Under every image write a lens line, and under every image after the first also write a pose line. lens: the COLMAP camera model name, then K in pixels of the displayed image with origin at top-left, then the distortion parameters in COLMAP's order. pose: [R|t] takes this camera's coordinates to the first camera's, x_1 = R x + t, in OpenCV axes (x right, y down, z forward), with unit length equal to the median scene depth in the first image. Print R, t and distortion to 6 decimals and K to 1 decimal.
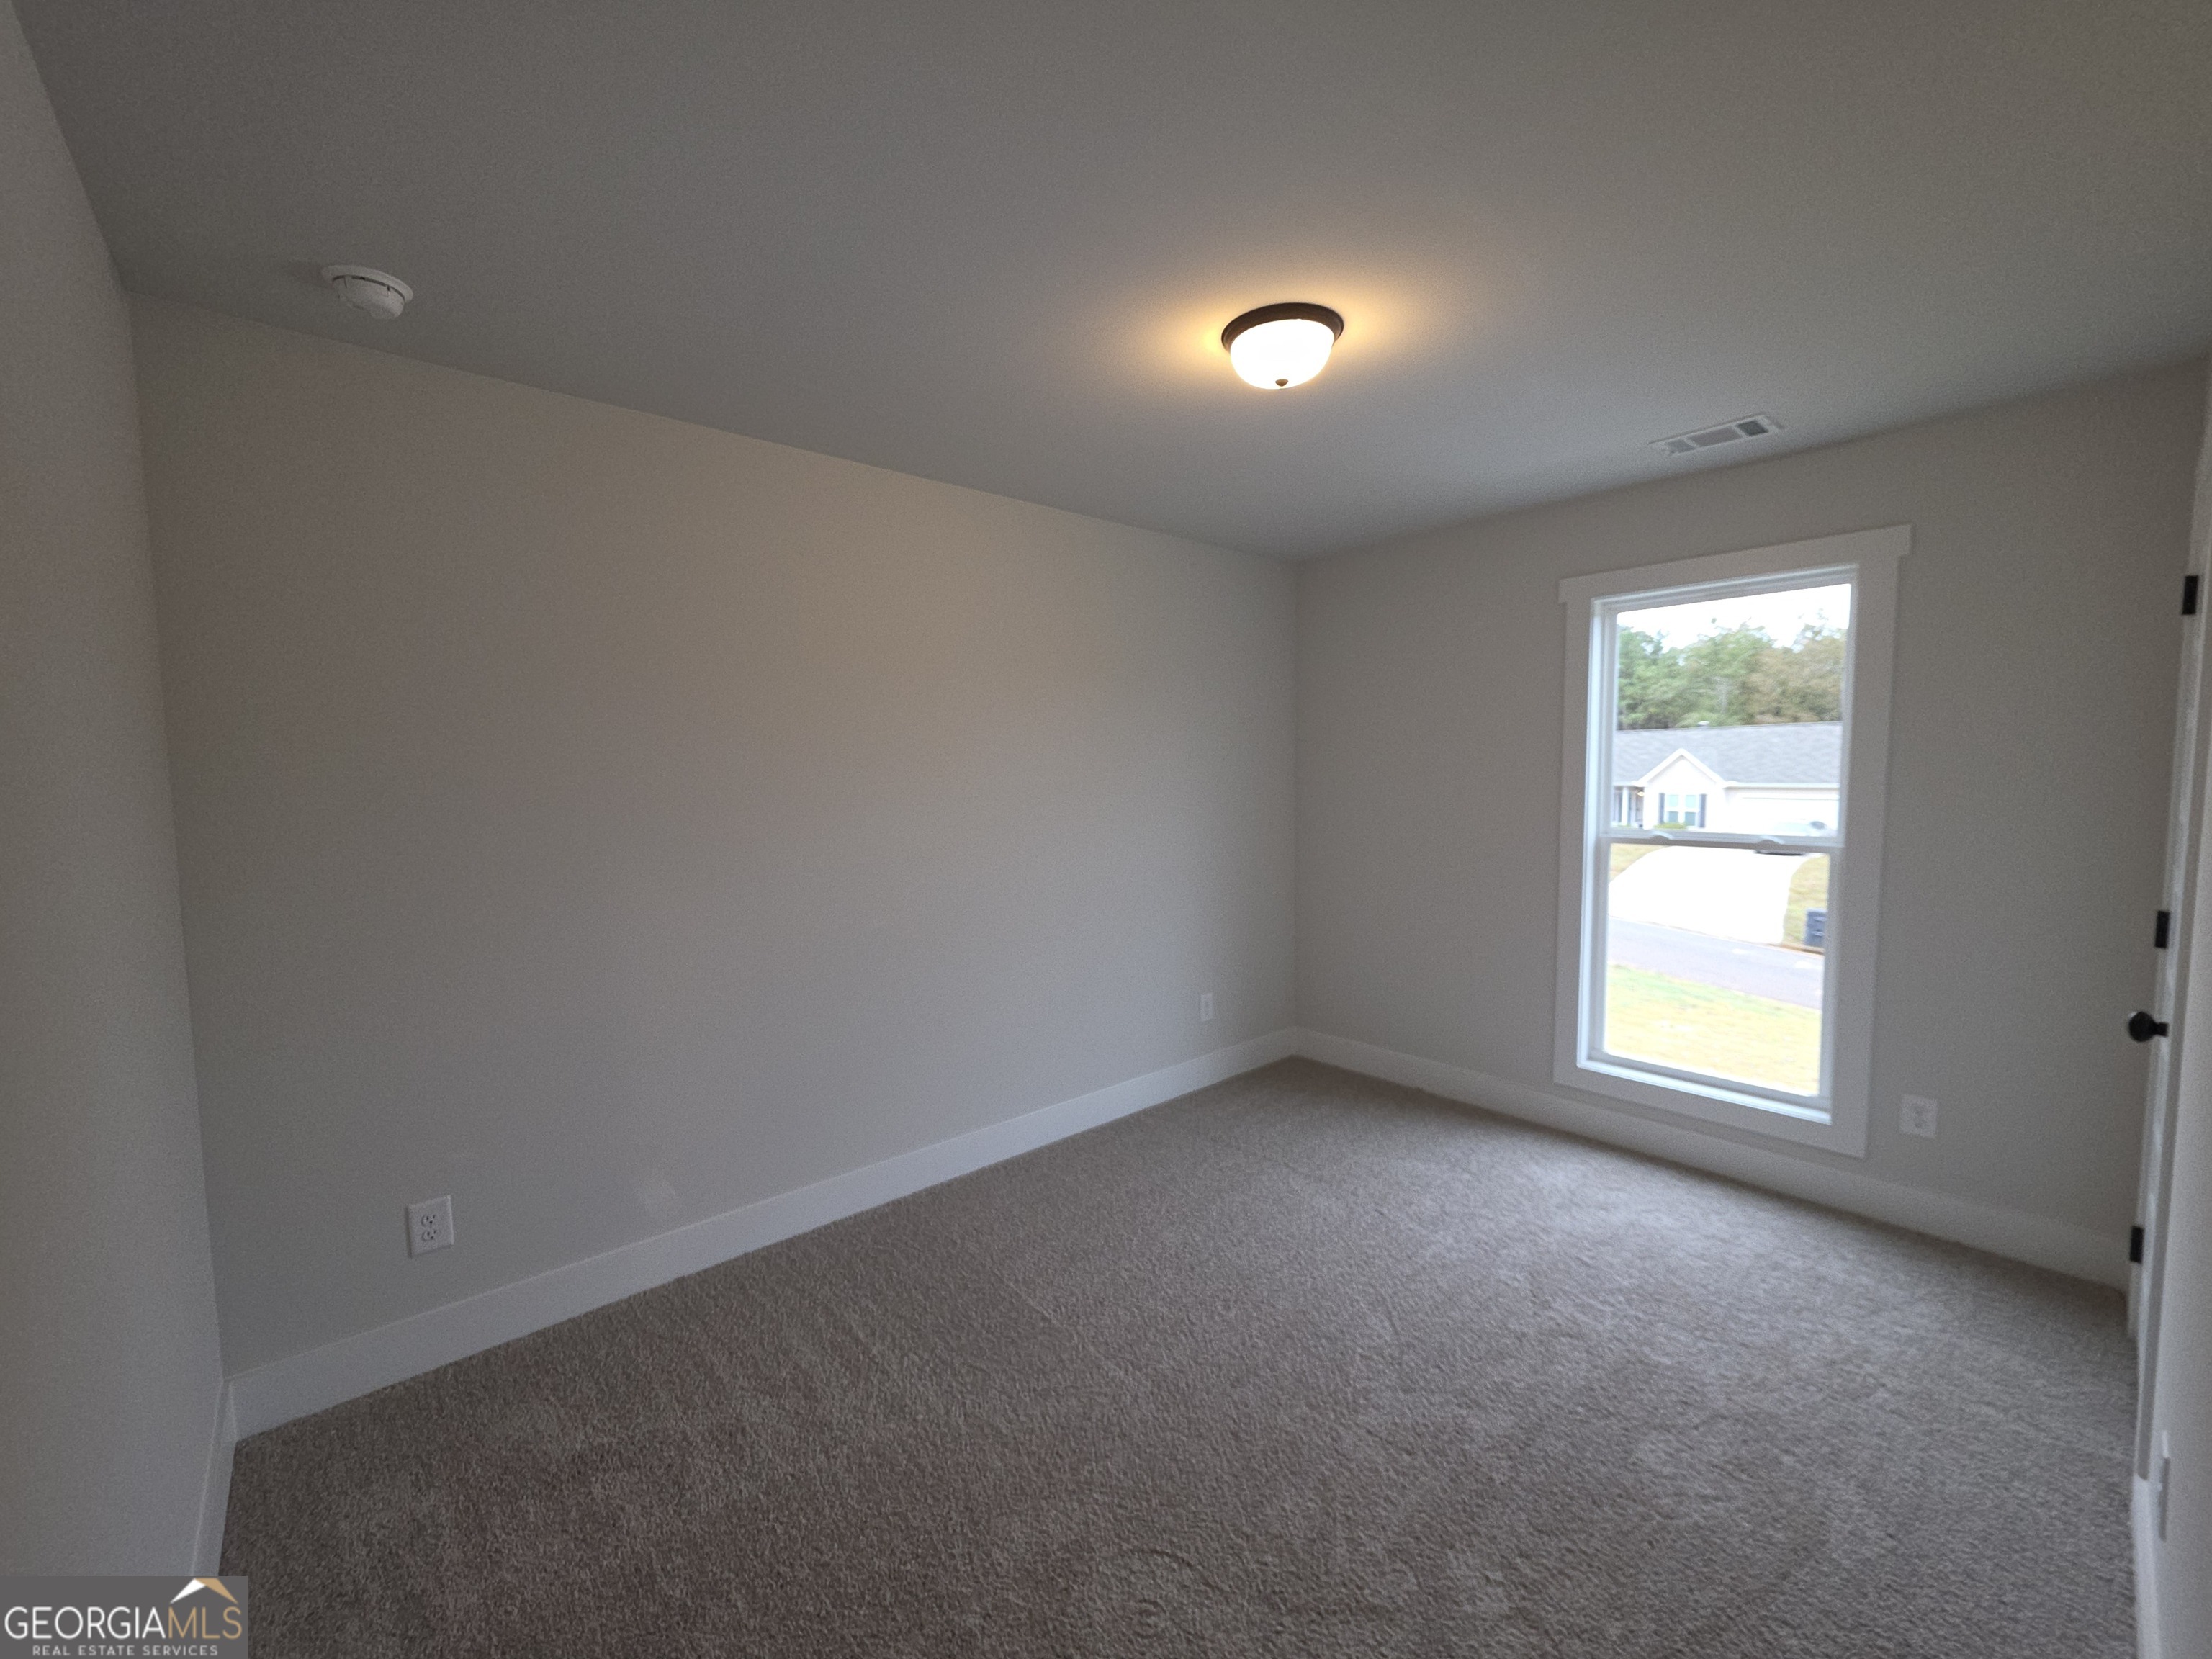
lens RADIAL K [[881.1, 0, 1104.3], [0, 881.1, 841.9], [0, 0, 1]] dist [0.002321, 0.001140]
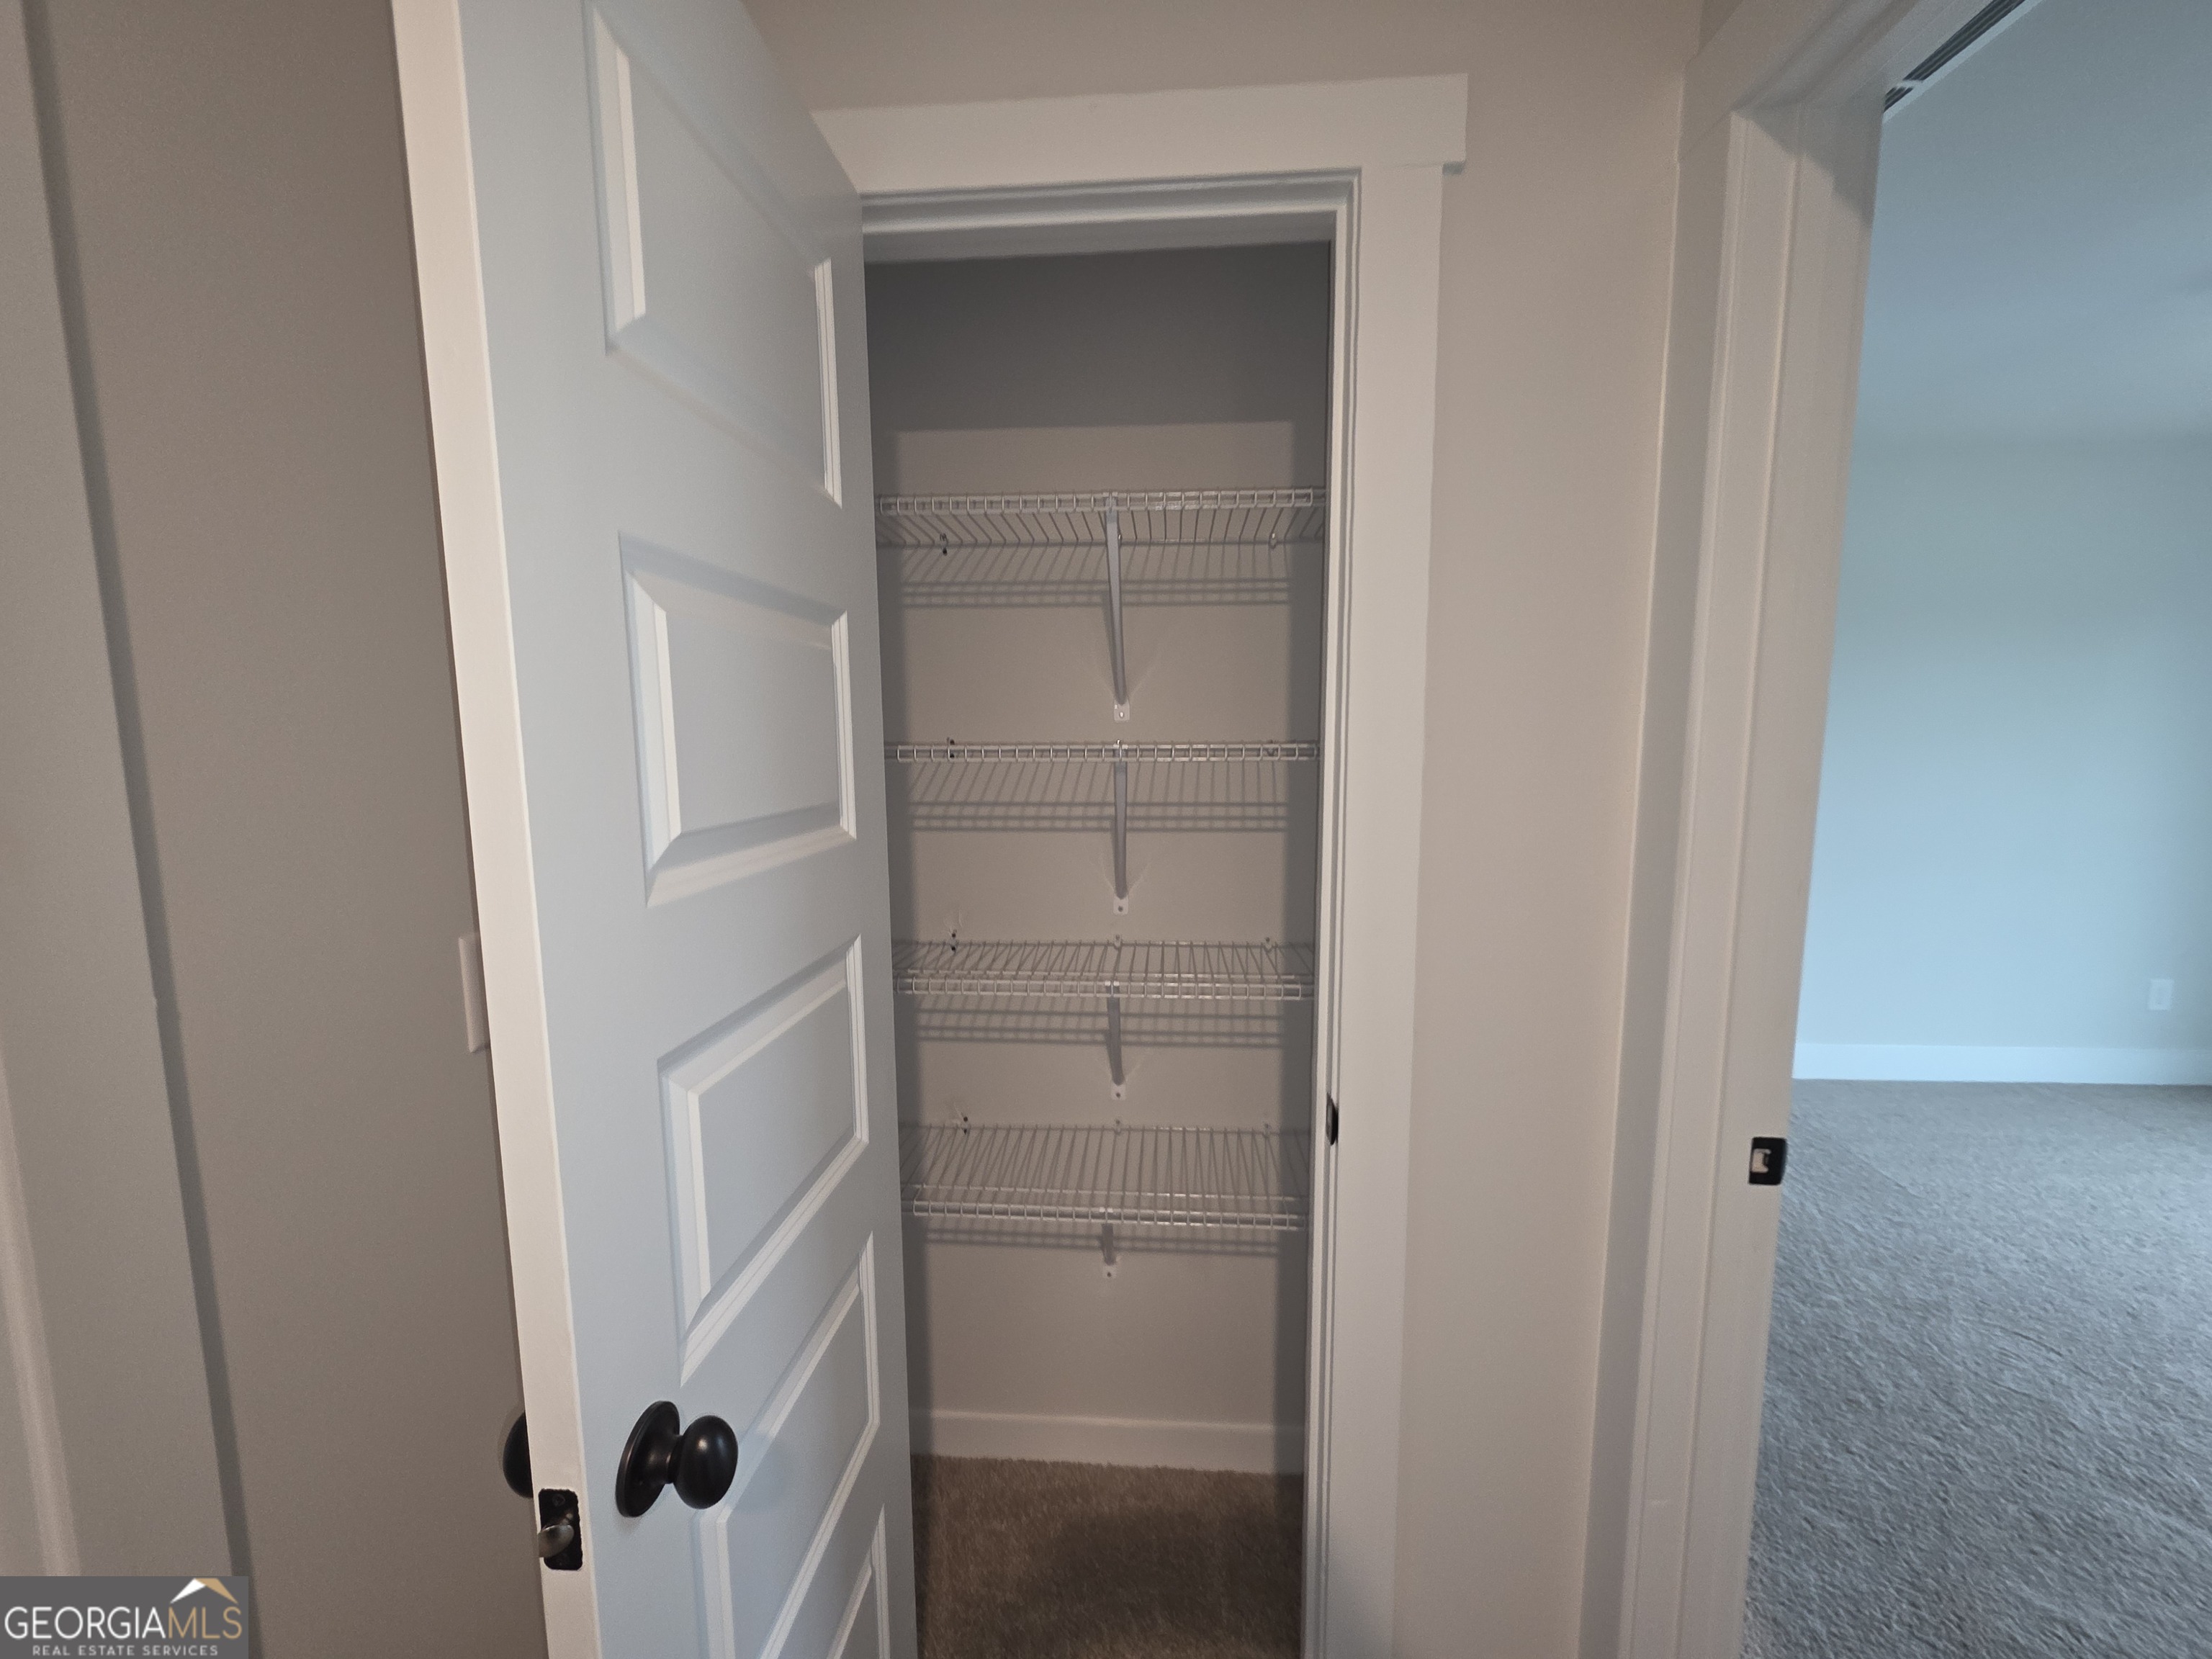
lens RADIAL K [[881.1, 0, 1106.8], [0, 881.1, 841.9], [0, 0, 1]] dist [0.002321, 0.001140]
pose [[0.706921, 0.085910, -0.702056, -0.028032], [-0.050464, 0.996193, 0.071089, 0.055935], [0.705490, -0.014826, 0.708565, -0.610661]]
